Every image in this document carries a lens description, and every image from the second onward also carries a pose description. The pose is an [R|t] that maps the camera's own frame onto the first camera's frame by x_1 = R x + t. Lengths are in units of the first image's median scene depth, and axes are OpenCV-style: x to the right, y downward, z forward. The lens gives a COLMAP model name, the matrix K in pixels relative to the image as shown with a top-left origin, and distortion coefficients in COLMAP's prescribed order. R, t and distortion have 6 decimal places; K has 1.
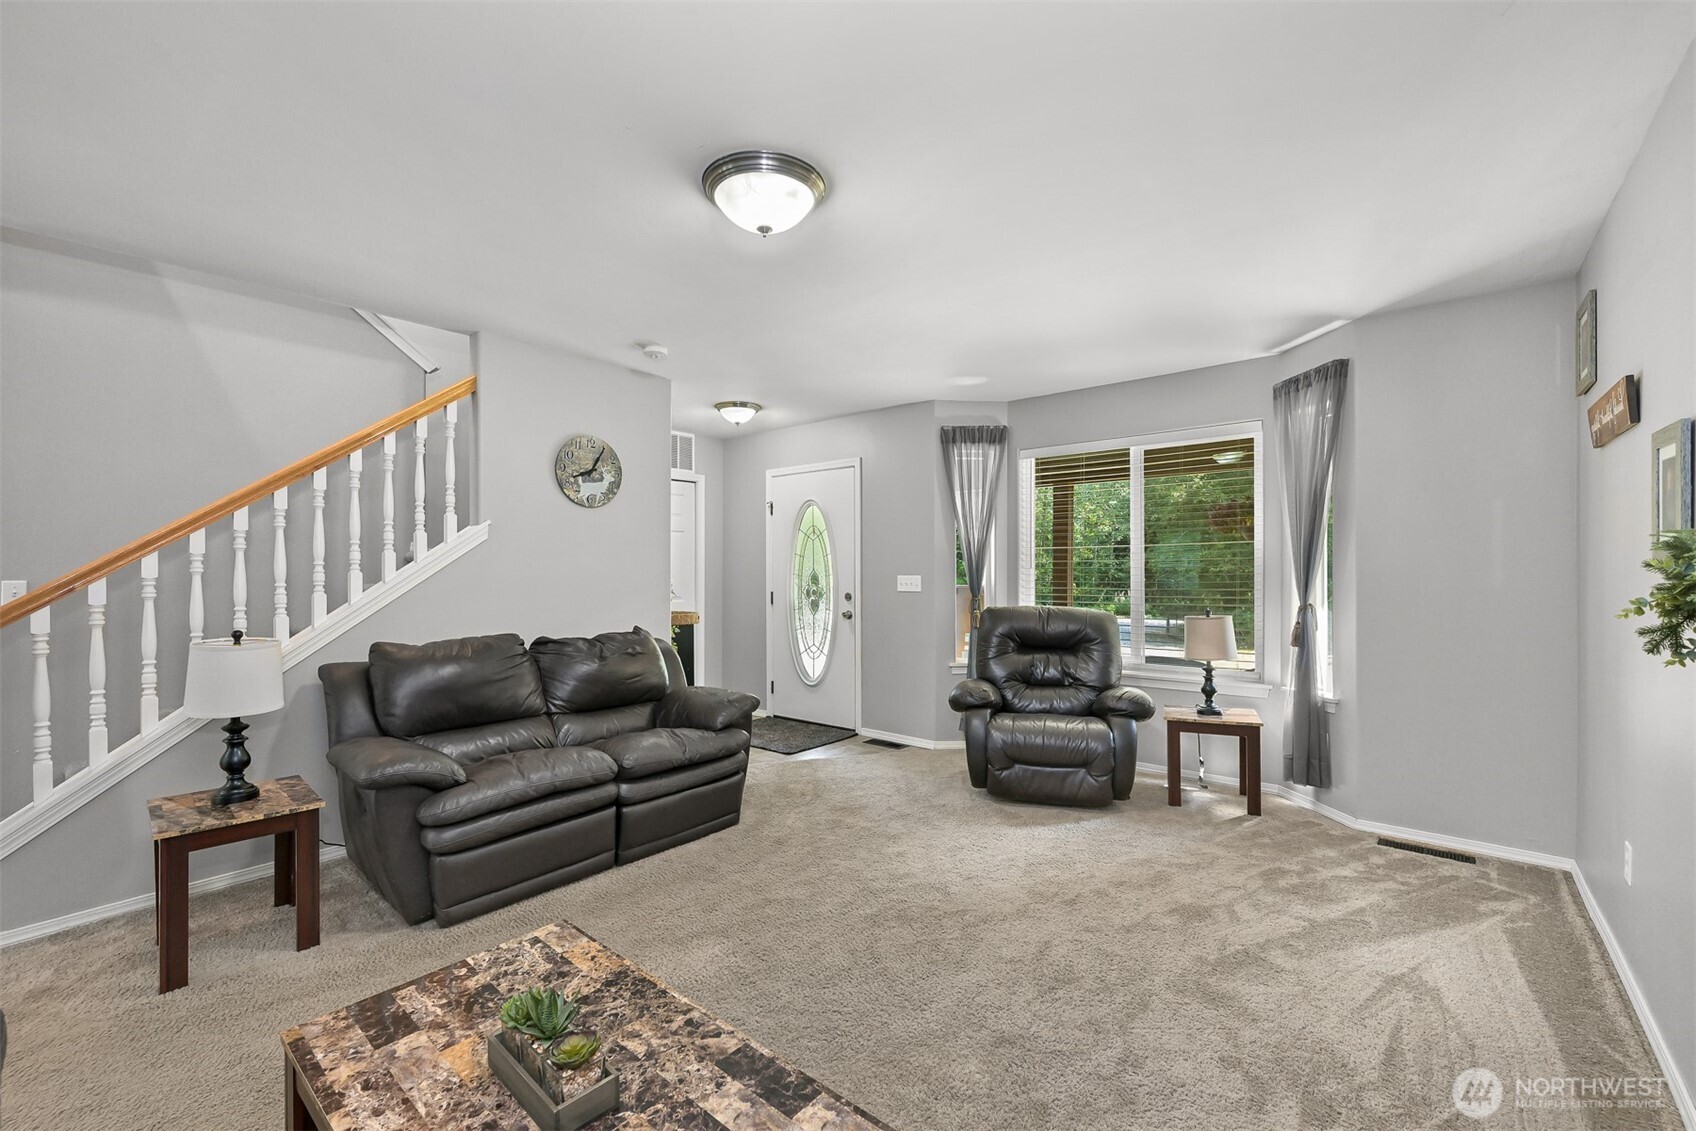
lens RADIAL K [[697.8, 0, 846.3], [0, 697.8, 568.6], [0, 0, 1]] dist [0.001490, 0.000252]
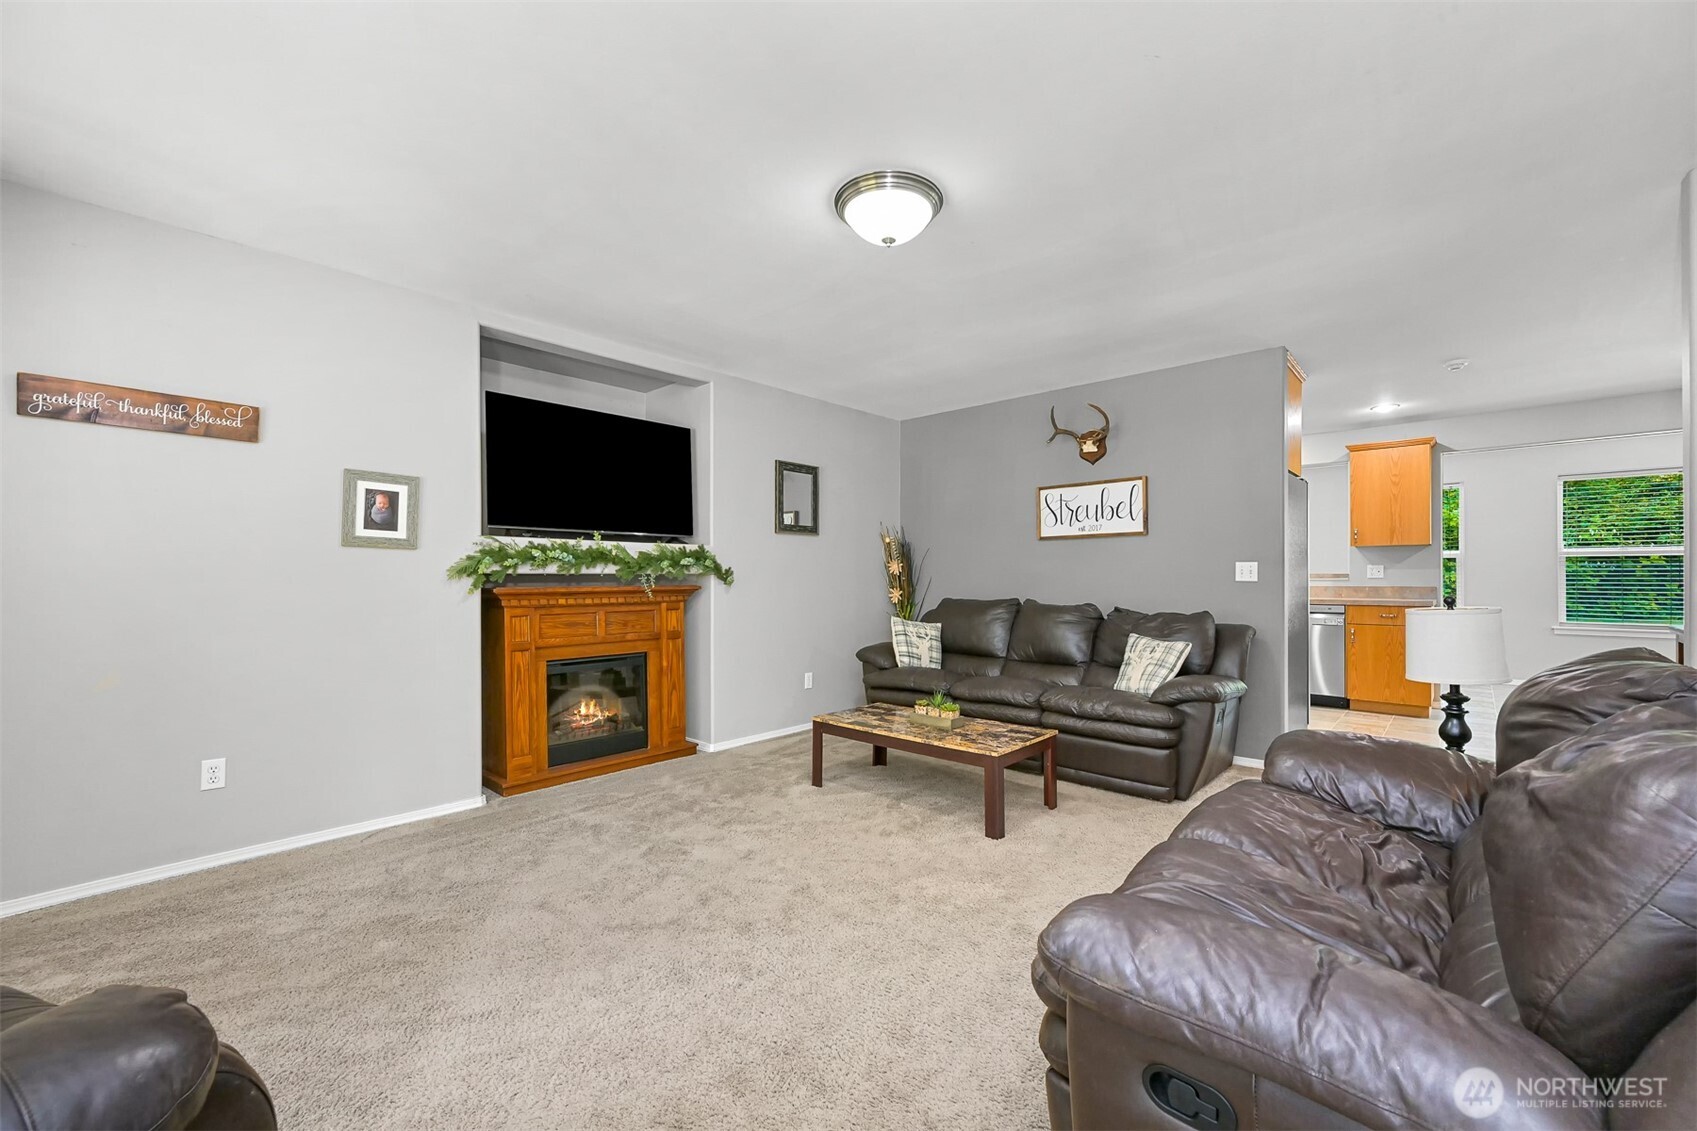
lens RADIAL K [[686.4, 0, 855.4], [0, 686.4, 578.0], [0, 0, 1]] dist [-0.000040, 0.000039]
pose [[-0.999380, 0.006195, 0.034651, -0.080621], [0.006214, 0.999981, 0.000466, 0.048767], [-0.034647, 0.000681, -0.999399, 1.603122]]
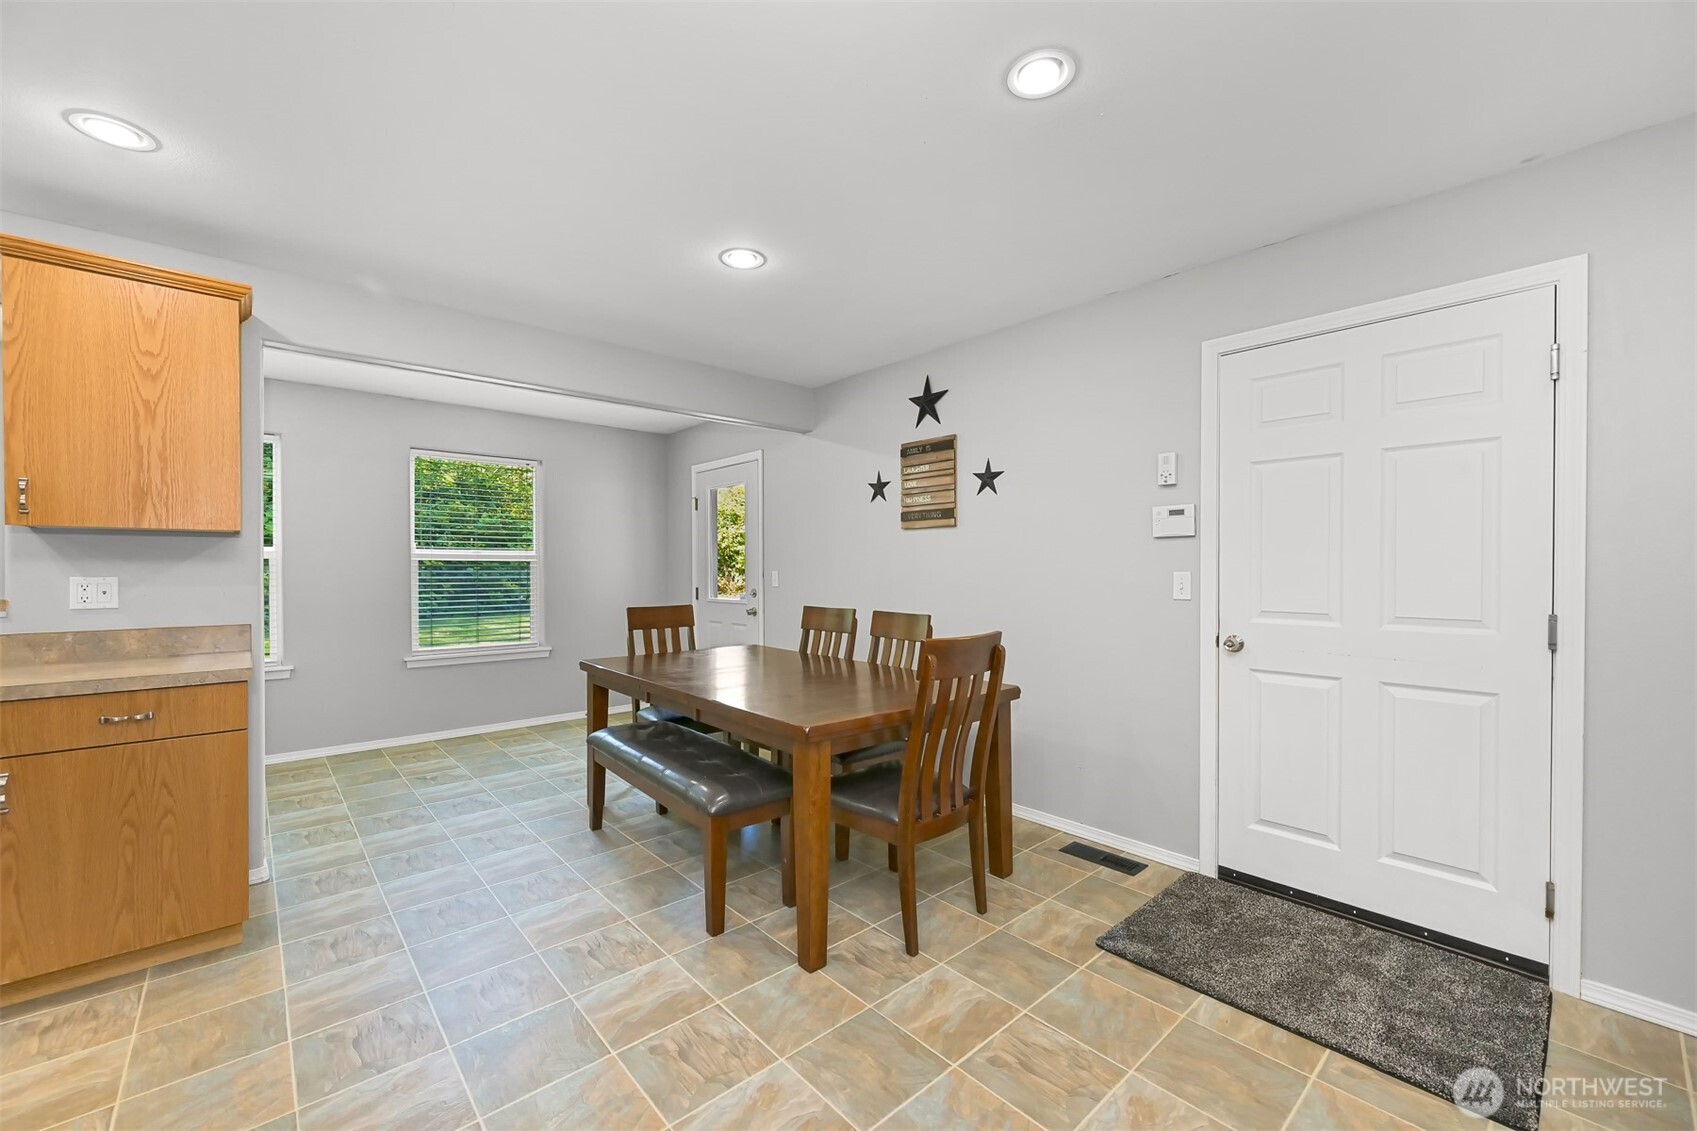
lens RADIAL K [[682.0, 0, 847.3], [0, 682.0, 571.6], [0, 0, 1]] dist [0.010561, -0.000300]
pose [[-0.147155, 0.008385, -0.989078, -0.891982], [0.002730, 0.999964, 0.008072, 0.010421], [0.989110, -0.001512, -0.147173, 0.493571]]
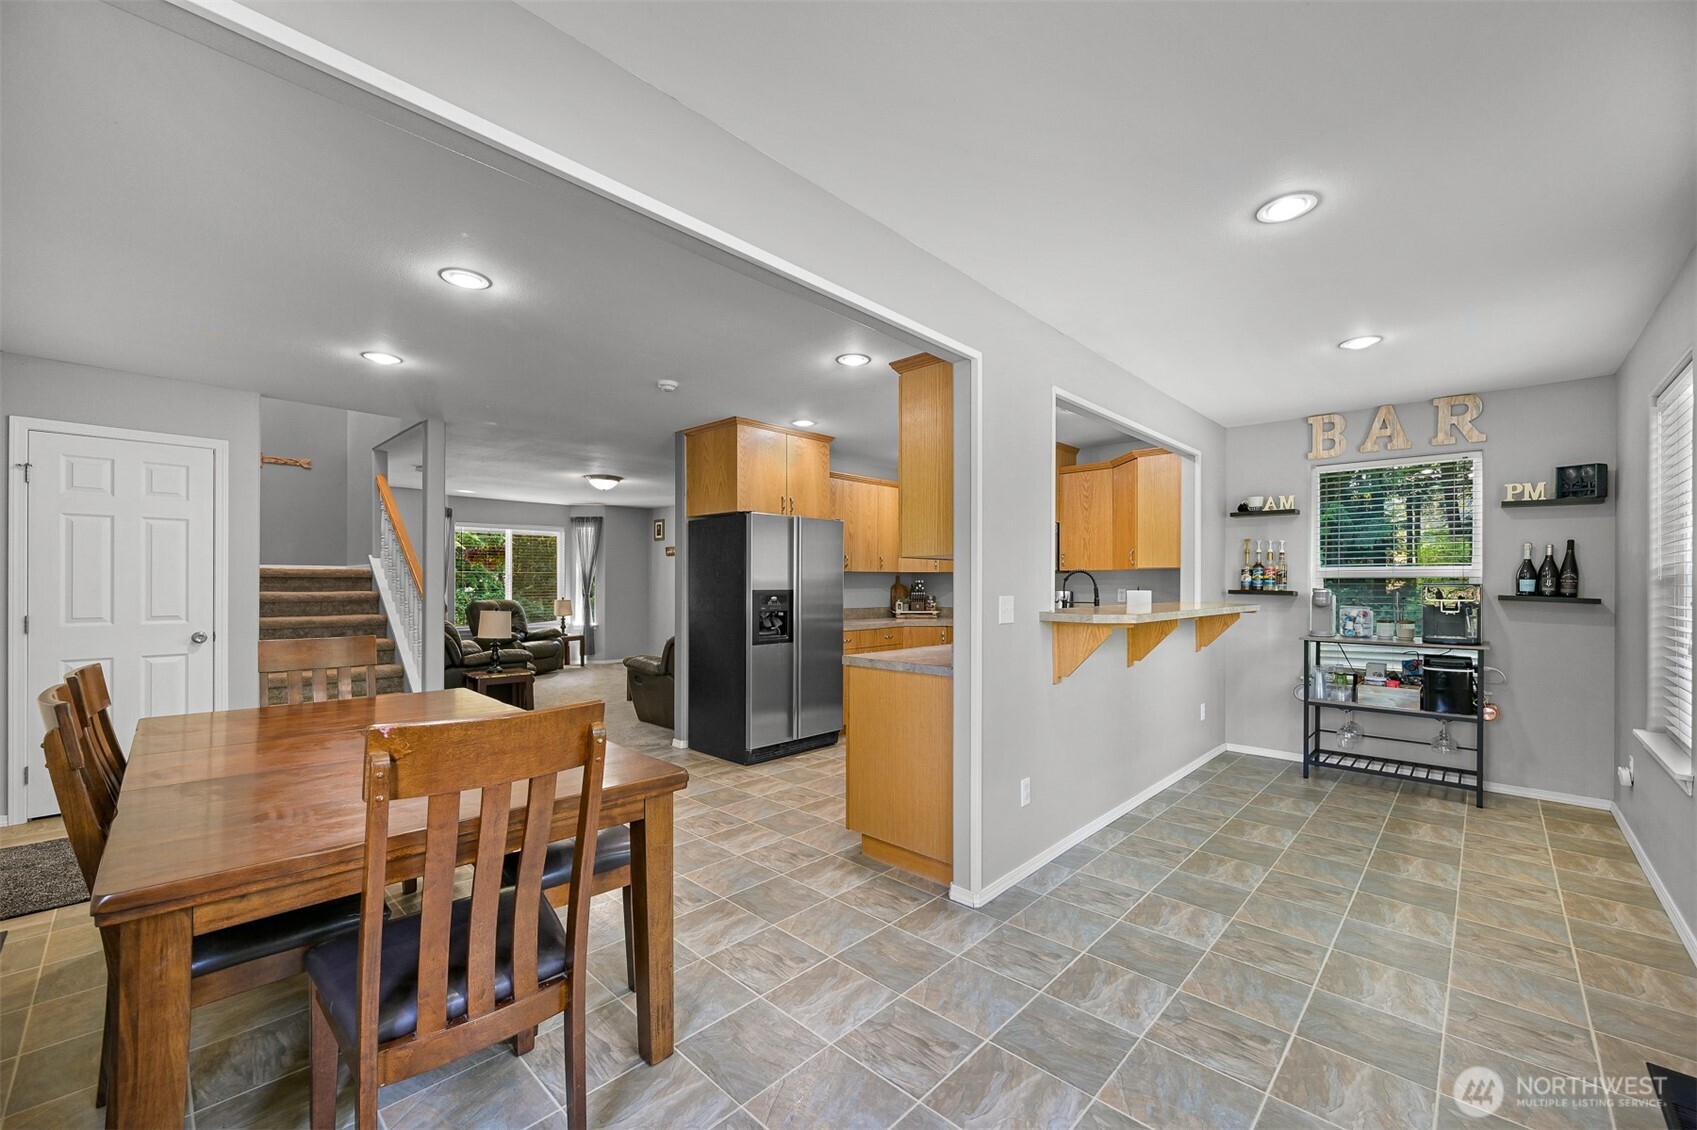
lens RADIAL K [[674.8, 0, 851.3], [0, 674.8, 581.0], [0, 0, 1]] dist [0.000185, -0.000056]
pose [[0.057666, 0.004442, 0.998326, -2.640210], [-0.002528, 0.999988, -0.004303, 0.002692], [-0.998333, -0.002276, 0.057676, -0.345222]]
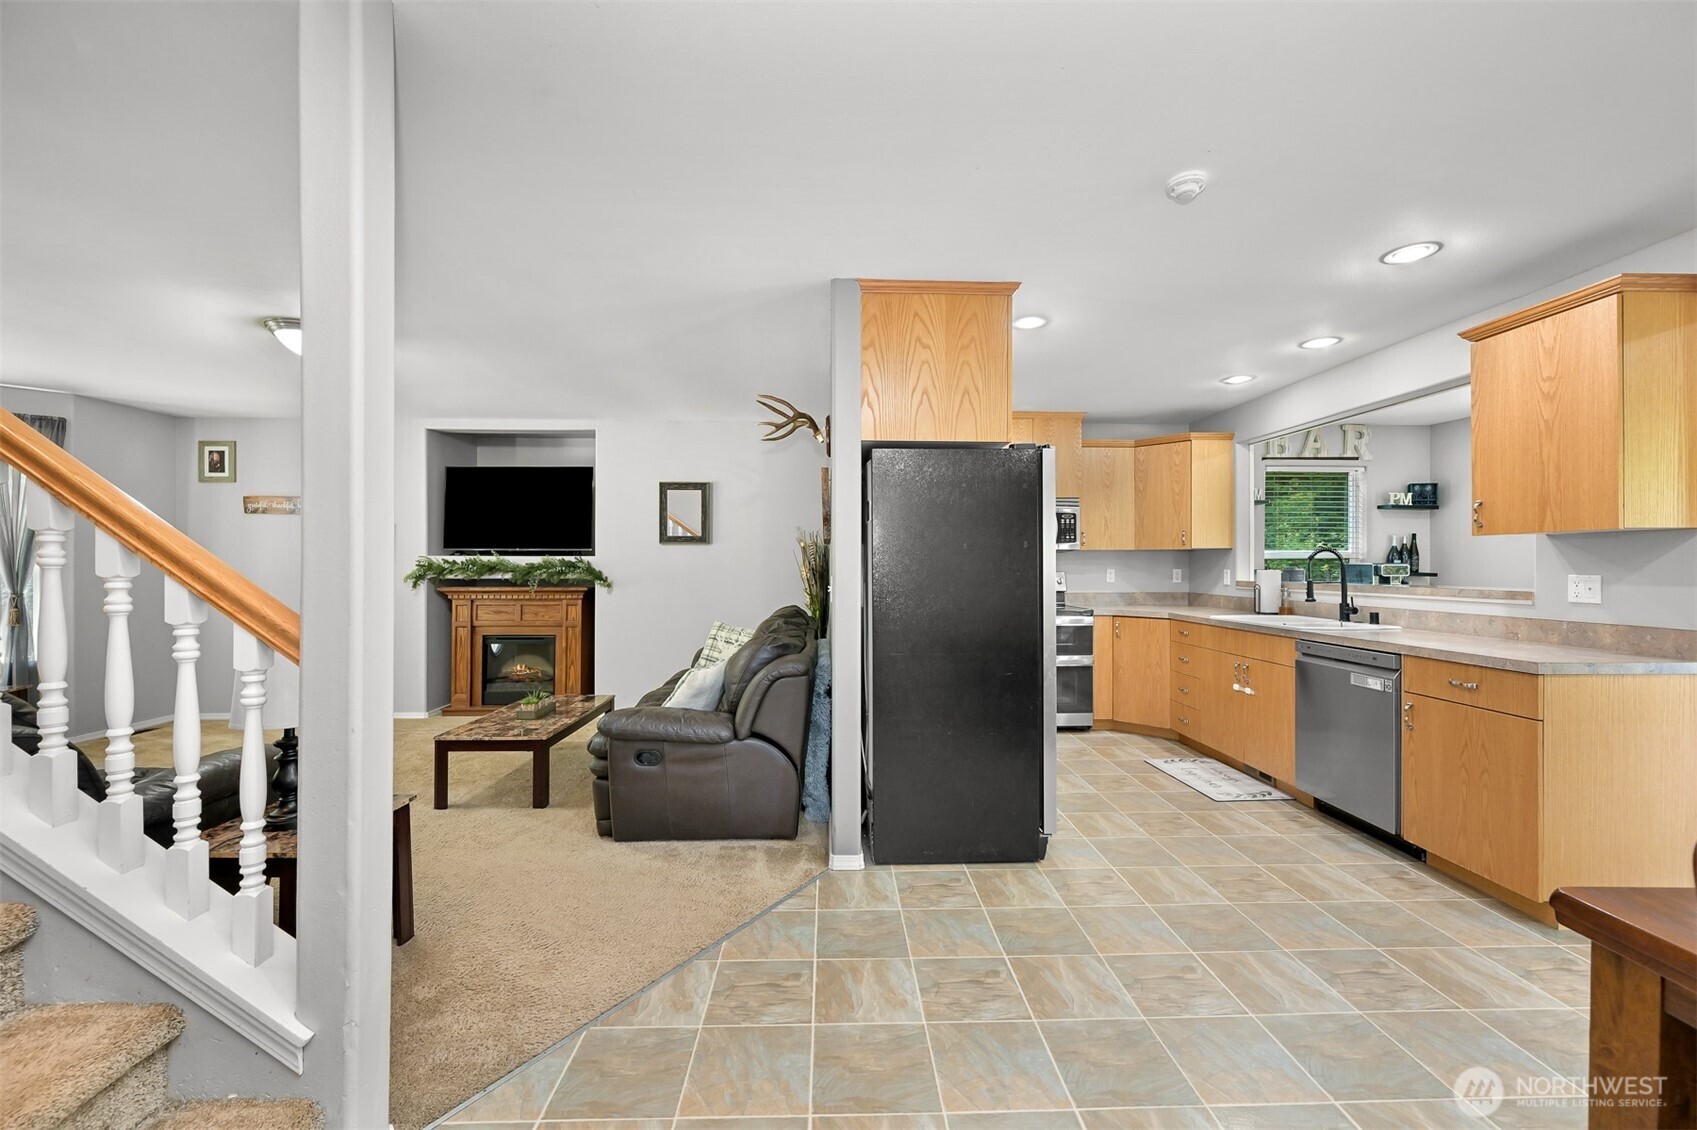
lens RADIAL K [[672.8, 0, 846.6], [0, 672.8, 566.2], [0, 0, 1]] dist [-0.000653, -0.000054]
pose [[-0.666536, 0.003248, 0.745465, -1.593786], [0.001697, 0.999995, -0.002839, 0.010152], [-0.745471, -0.000627, -0.666538, 0.846699]]
